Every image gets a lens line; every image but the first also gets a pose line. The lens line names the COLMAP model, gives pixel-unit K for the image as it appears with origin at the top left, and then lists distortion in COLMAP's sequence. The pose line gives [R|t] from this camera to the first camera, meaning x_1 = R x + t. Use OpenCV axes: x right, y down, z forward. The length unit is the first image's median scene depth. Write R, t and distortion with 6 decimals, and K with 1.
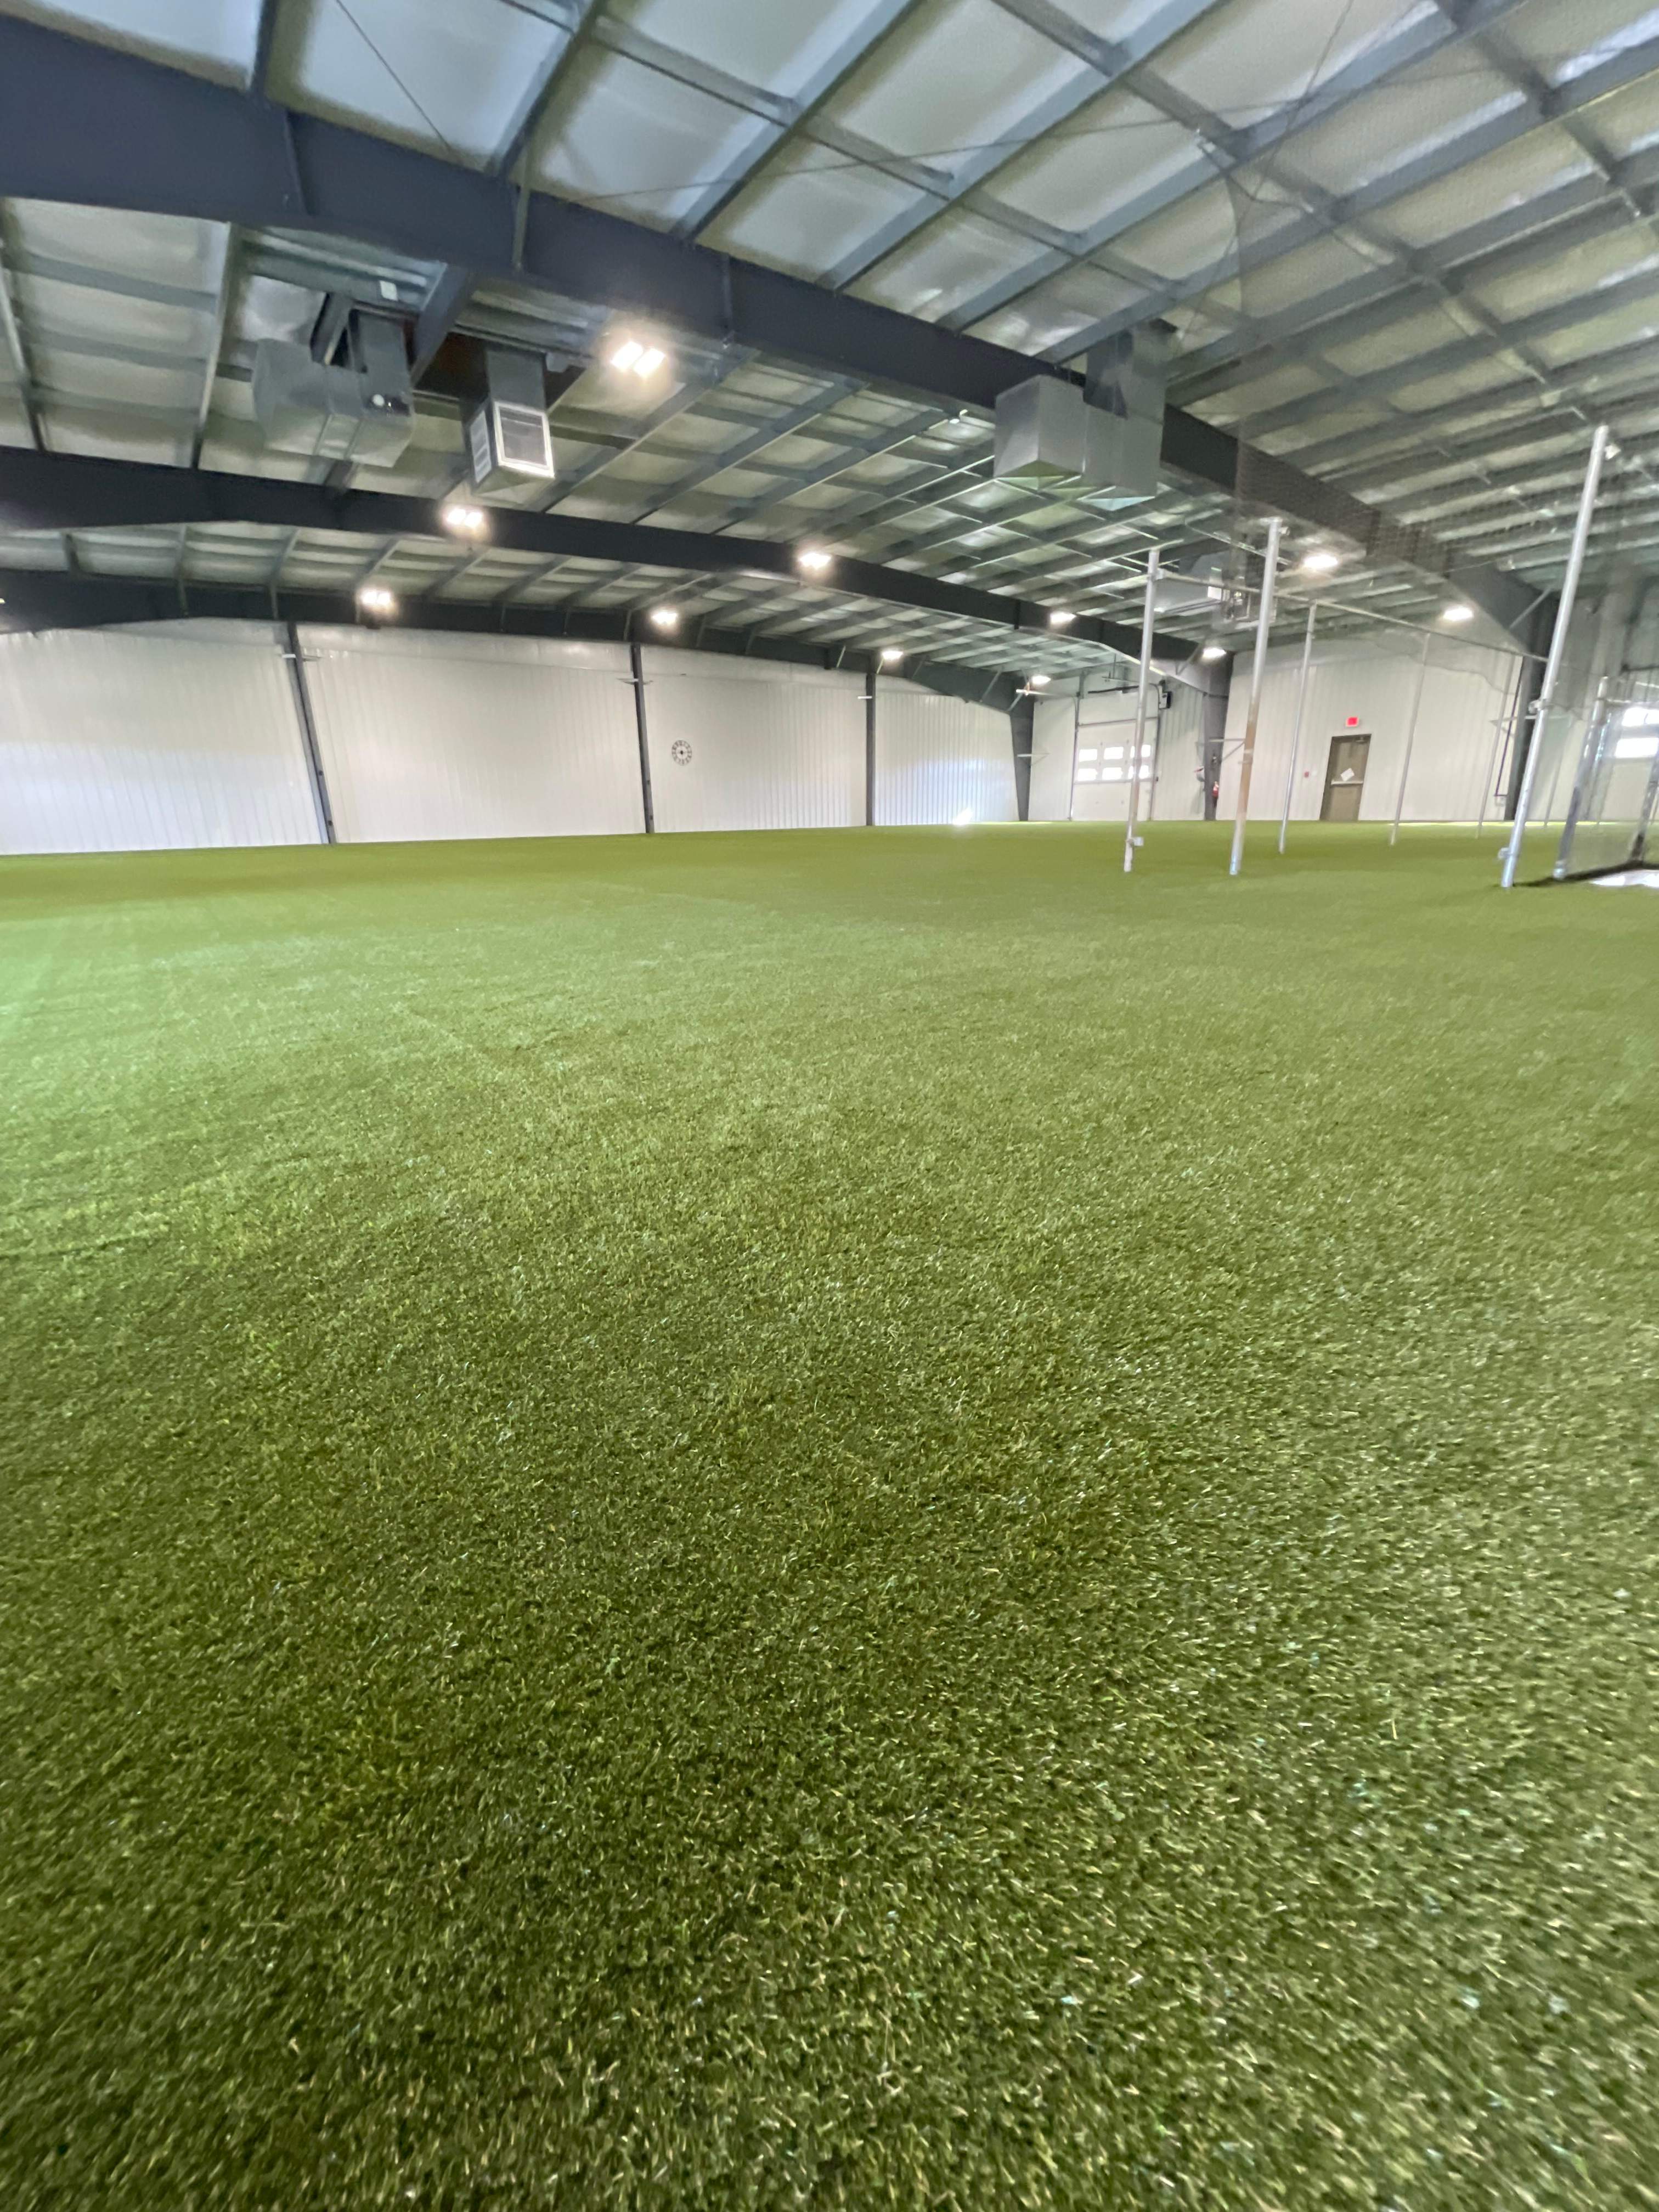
lens RADIAL K [[889.8, 0, 829.5], [0, 889.8, 1106.0], [0, 0, 1]] dist [-0.011161, 0.000021]
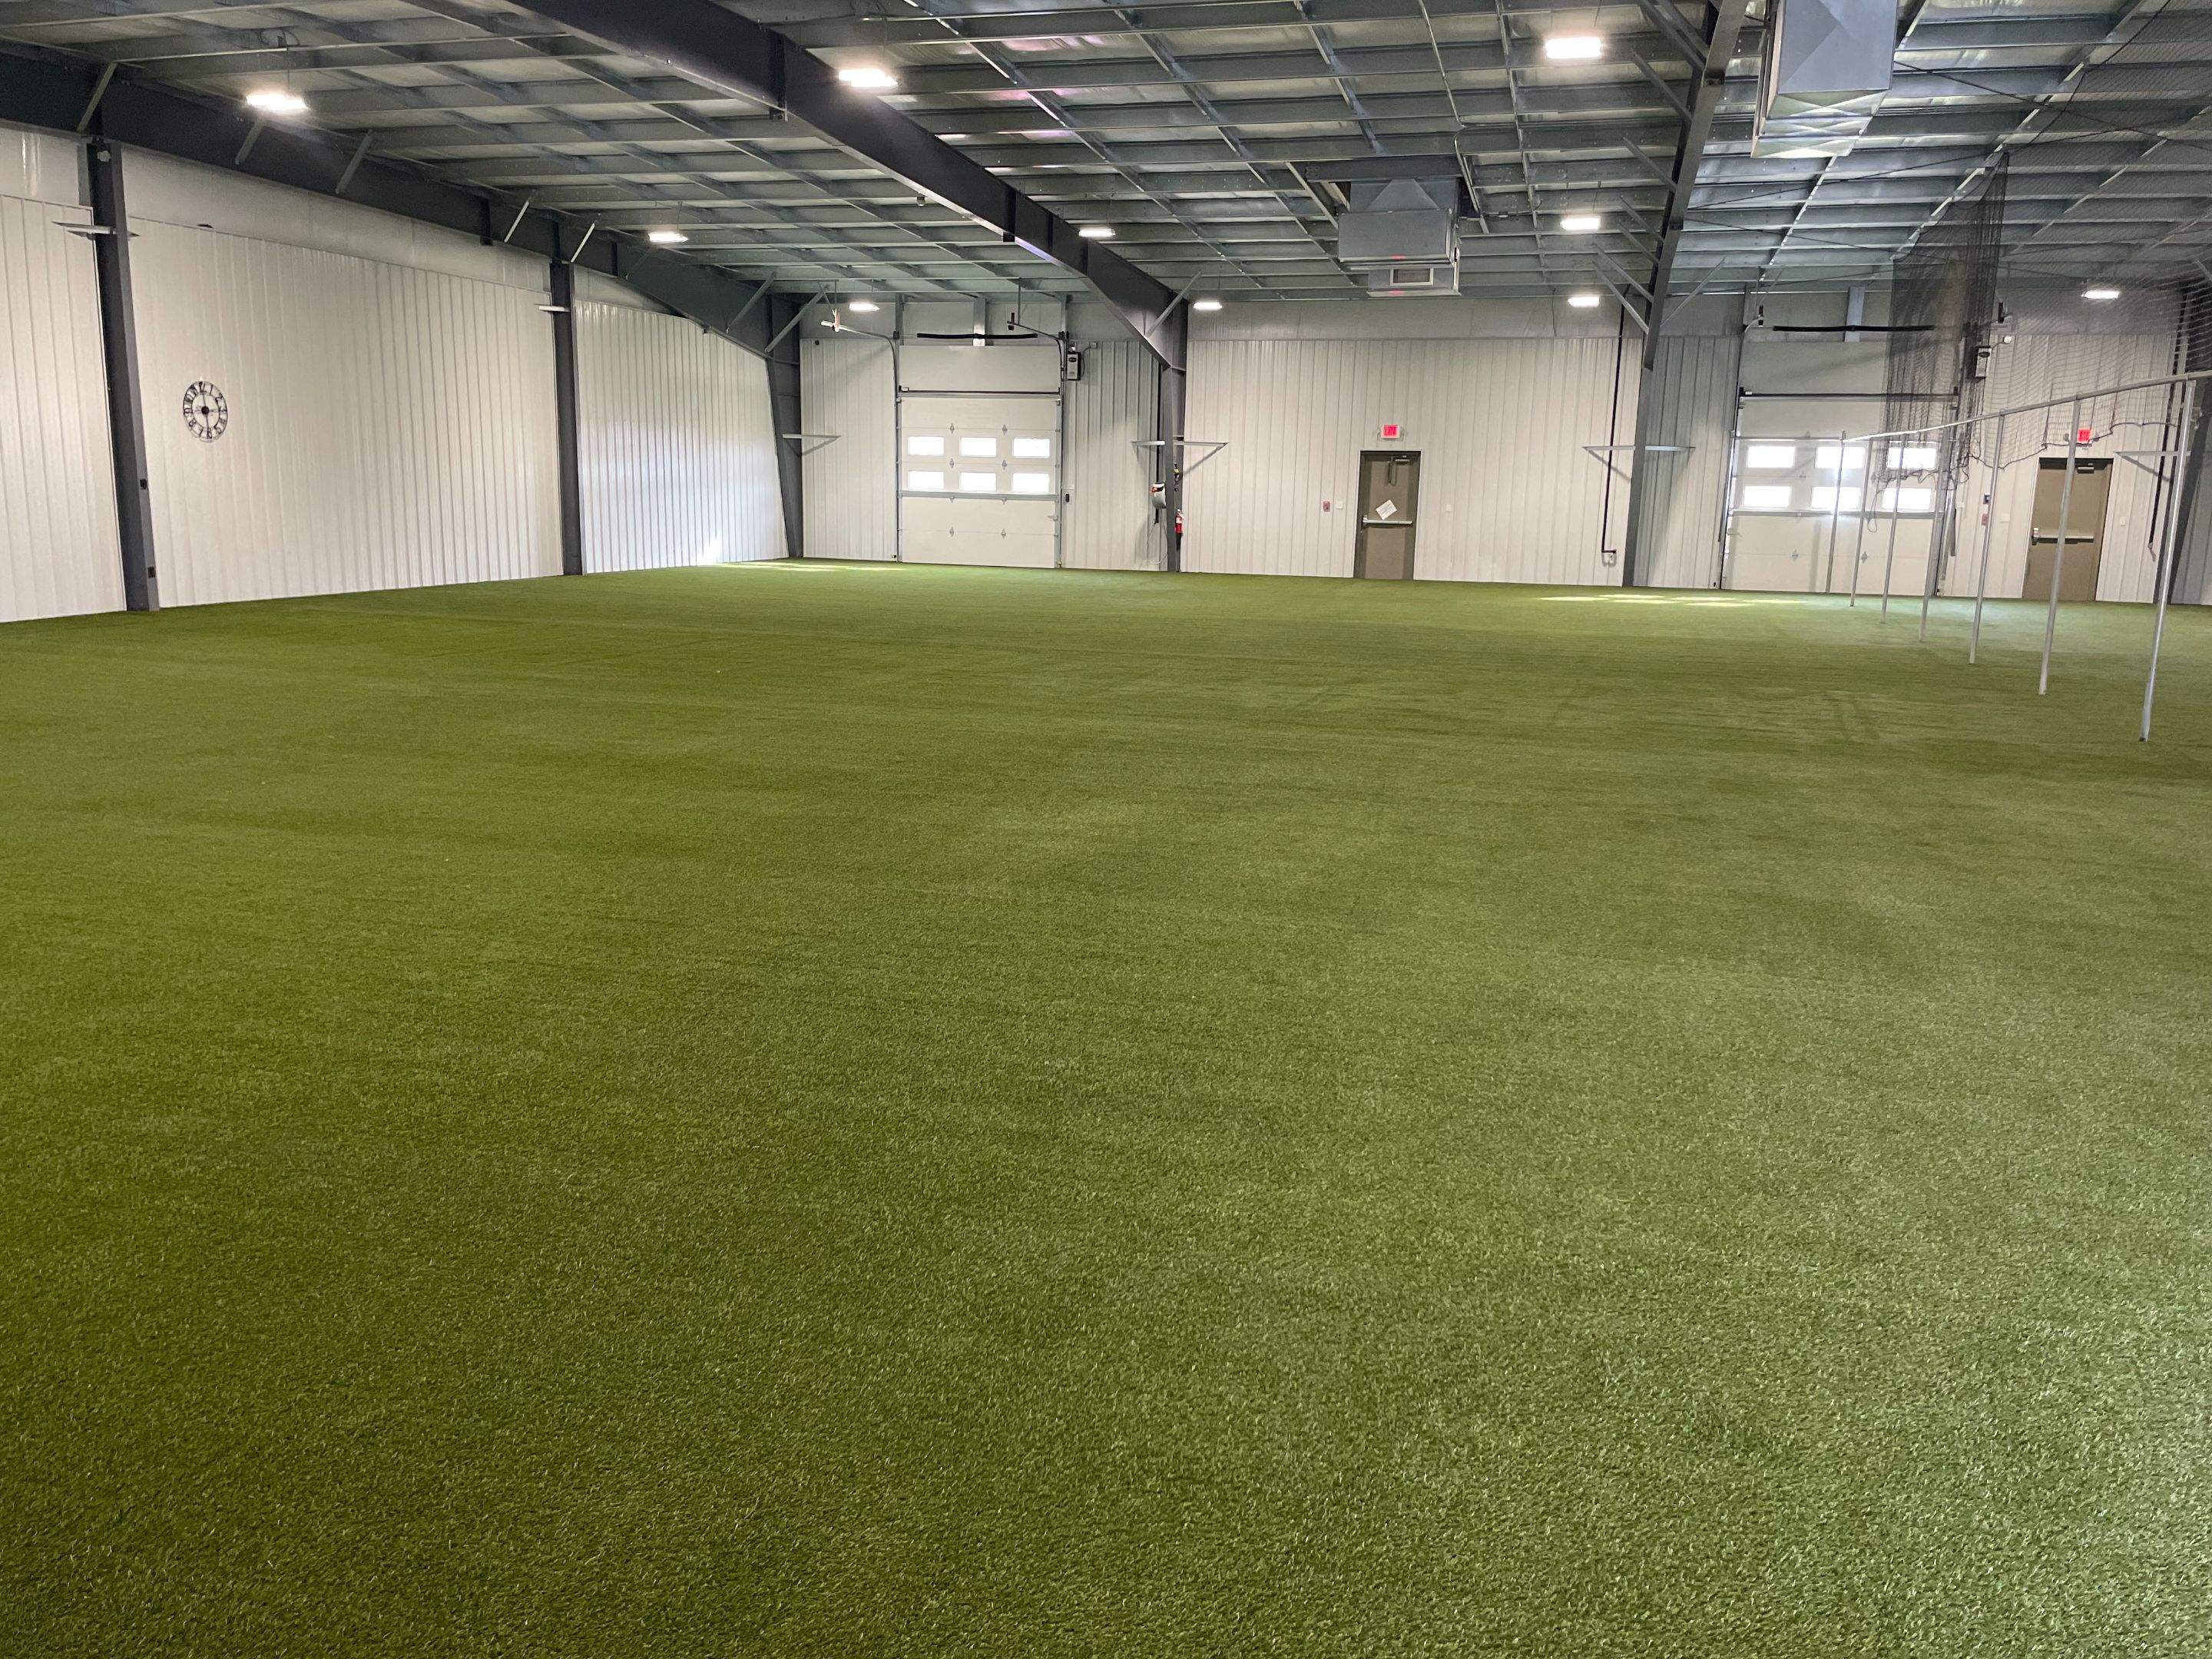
lens RADIAL K [[1671.2, 0, 1107.6], [0, 1671.2, 802.2], [0, 0, 1]] dist [0.099510, -0.123911]
pose [[0.793274, -0.080669, 0.603497, -0.324984], [0.156285, 0.984953, -0.073772, -0.104906], [-0.588465, 0.152839, 0.793945, 0.178929]]
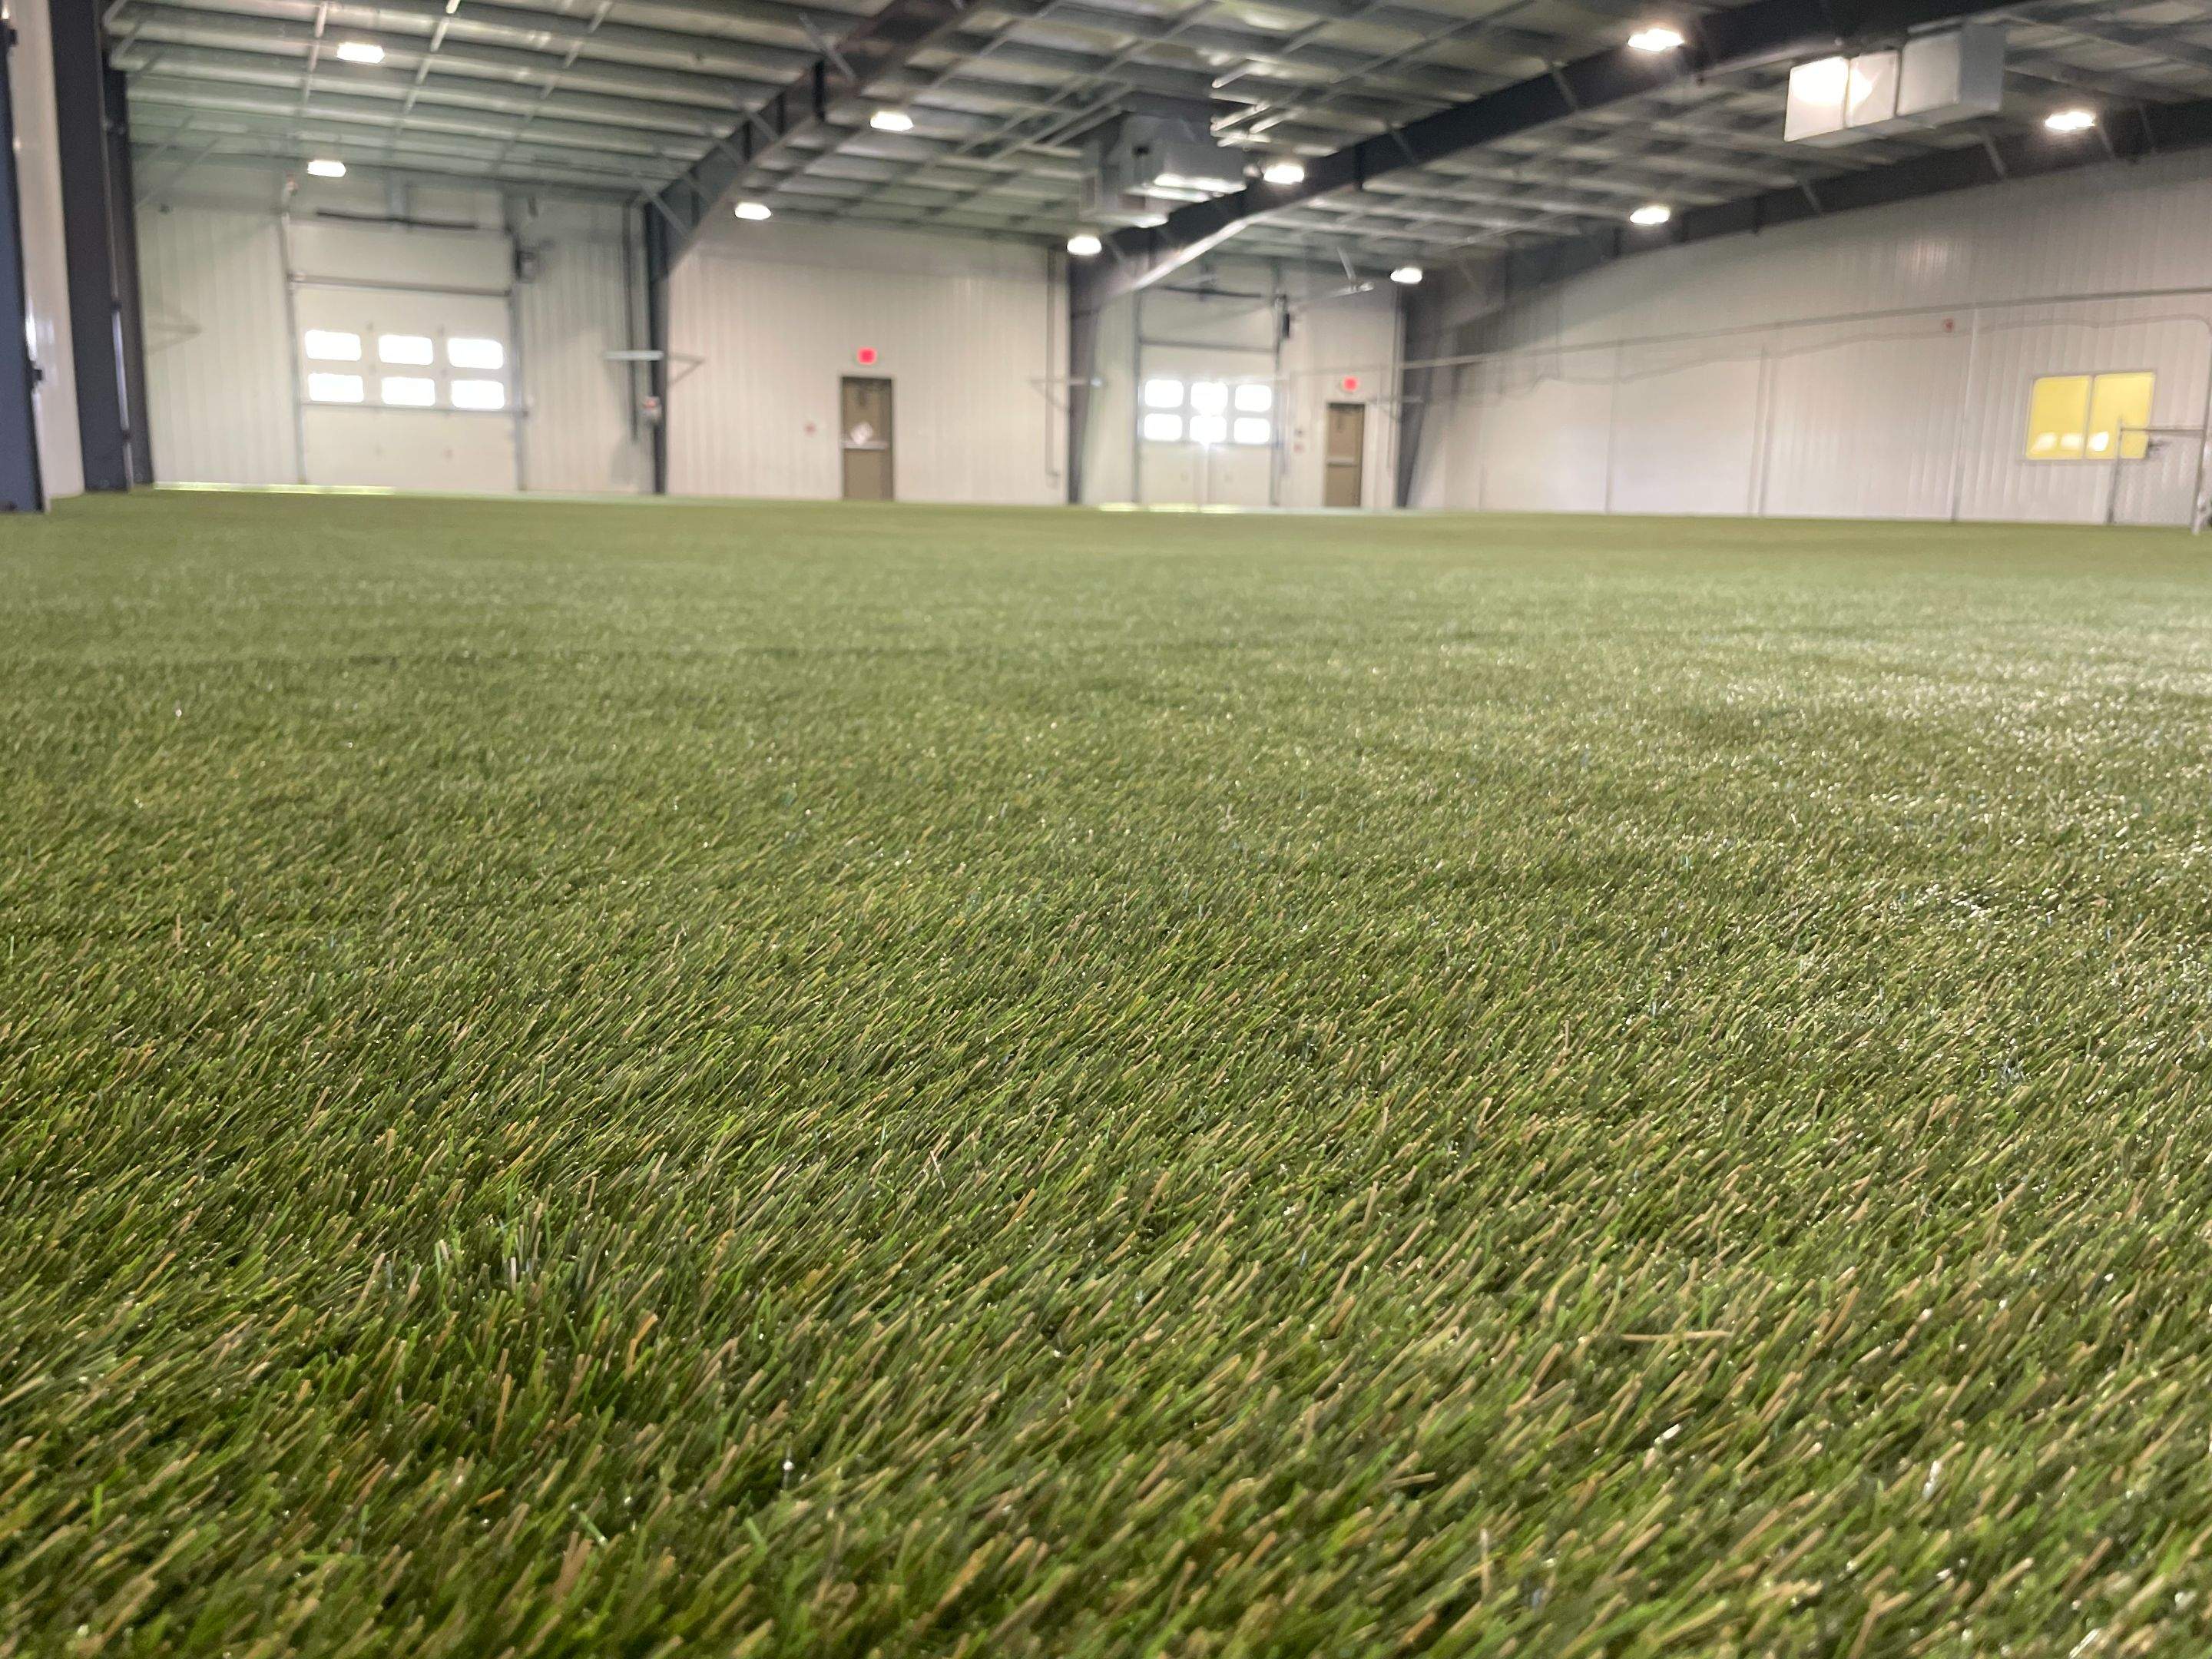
lens RADIAL K [[1715.1, 0, 1131.1], [0, 1715.1, 821.5], [0, 0, 1]] dist [0.096128, -0.146701]
pose [[0.148614, -0.162997, 0.975370, -0.685093], [0.287145, 0.950939, 0.115163, -0.185575], [-0.946288, 0.262958, 0.188127, 0.631841]]
